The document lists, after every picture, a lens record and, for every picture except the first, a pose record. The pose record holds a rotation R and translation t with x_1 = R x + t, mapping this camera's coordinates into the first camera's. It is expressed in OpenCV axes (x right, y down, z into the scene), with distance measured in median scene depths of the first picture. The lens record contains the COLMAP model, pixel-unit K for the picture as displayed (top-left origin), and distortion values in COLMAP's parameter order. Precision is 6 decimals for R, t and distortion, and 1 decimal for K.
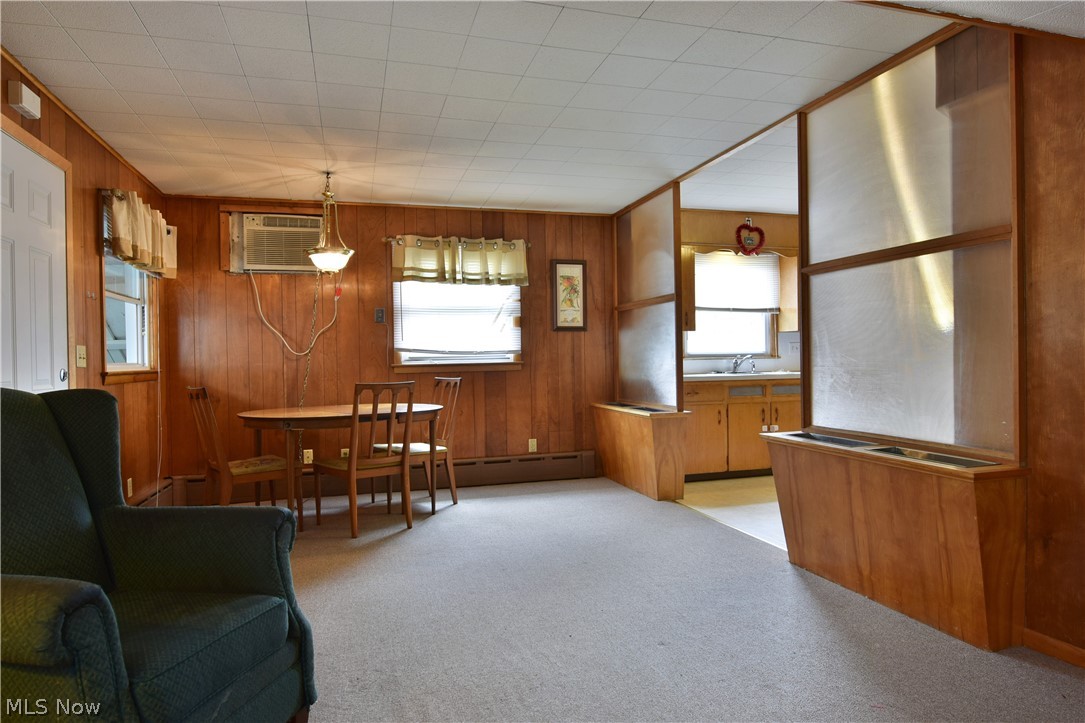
lens RADIAL K [[662.9, 0, 542.0], [0, 662.9, 364.0], [0, 0, 1]] dist [-0.011774, -0.006233]
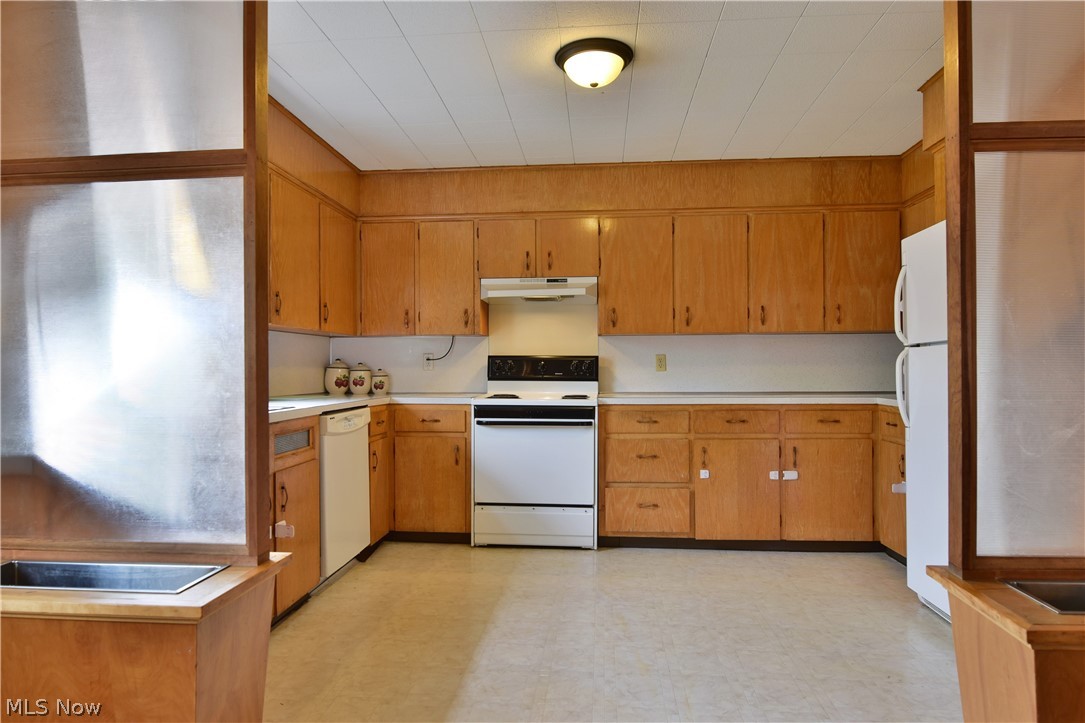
lens RADIAL K [[662.9, 0, 546.5], [0, 662.9, 365.6], [0, 0, 1]] dist [-0.011774, -0.006233]
pose [[0.356516, 0.013643, 0.934190, -0.014724], [0.009817, 0.999783, -0.018348, -0.005932], [-0.934238, 0.015712, 0.356305, 0.664333]]
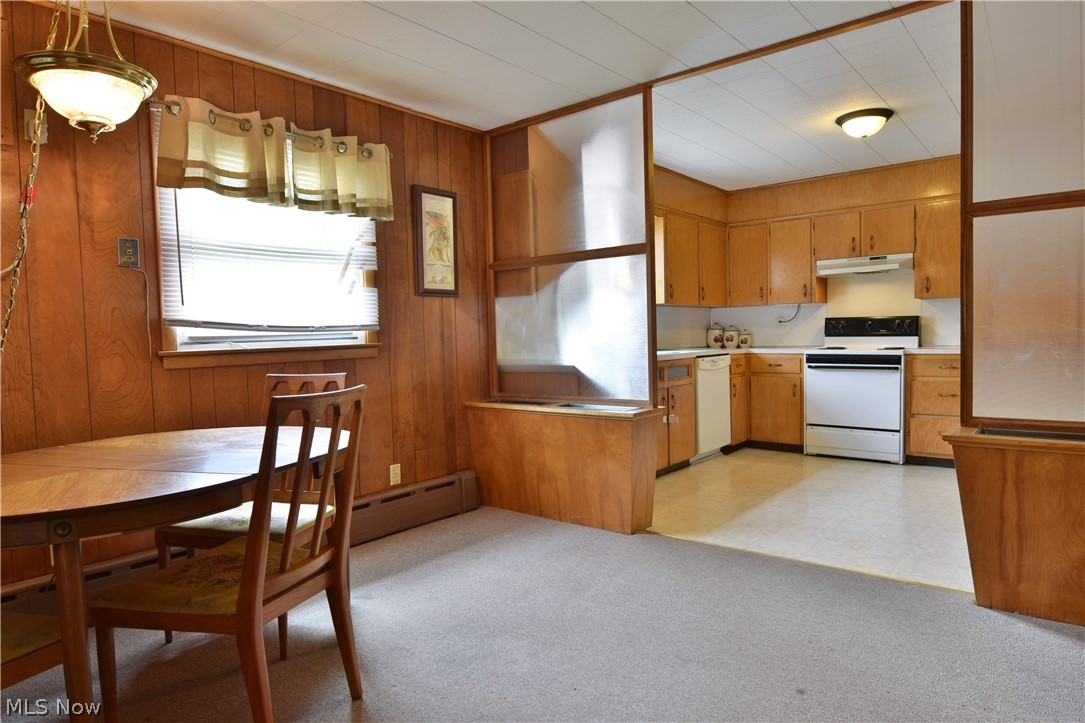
lens RADIAL K [[662.9, 0, 545.0], [0, 662.9, 364.4], [0, 0, 1]] dist [-0.011774, -0.006233]
pose [[0.826123, -0.032481, 0.562554, -0.253447], [0.018602, 0.999365, 0.030383, 0.000378], [-0.563183, -0.014636, 0.826202, 0.398926]]
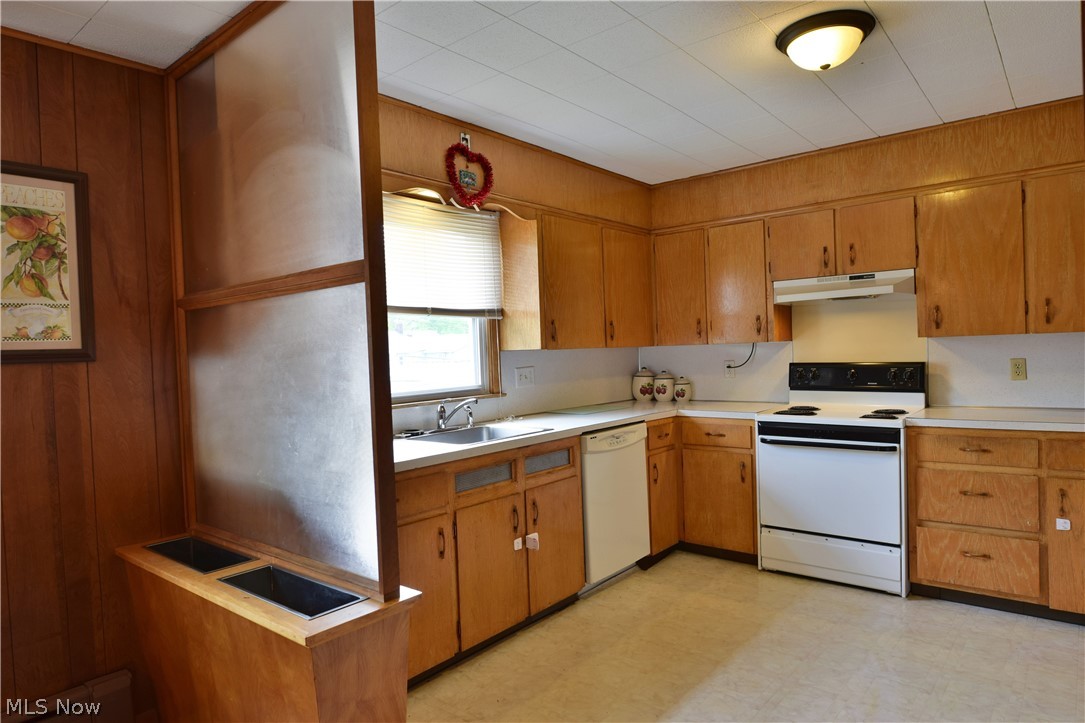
lens RADIAL K [[662.9, 0, 547.9], [0, 662.9, 364.2], [0, 0, 1]] dist [-0.011774, -0.006233]
pose [[0.823315, -0.028596, 0.566864, 0.069824], [0.030727, 0.999511, 0.005794, -0.043787], [-0.566753, 0.012648, 0.823791, 0.564600]]
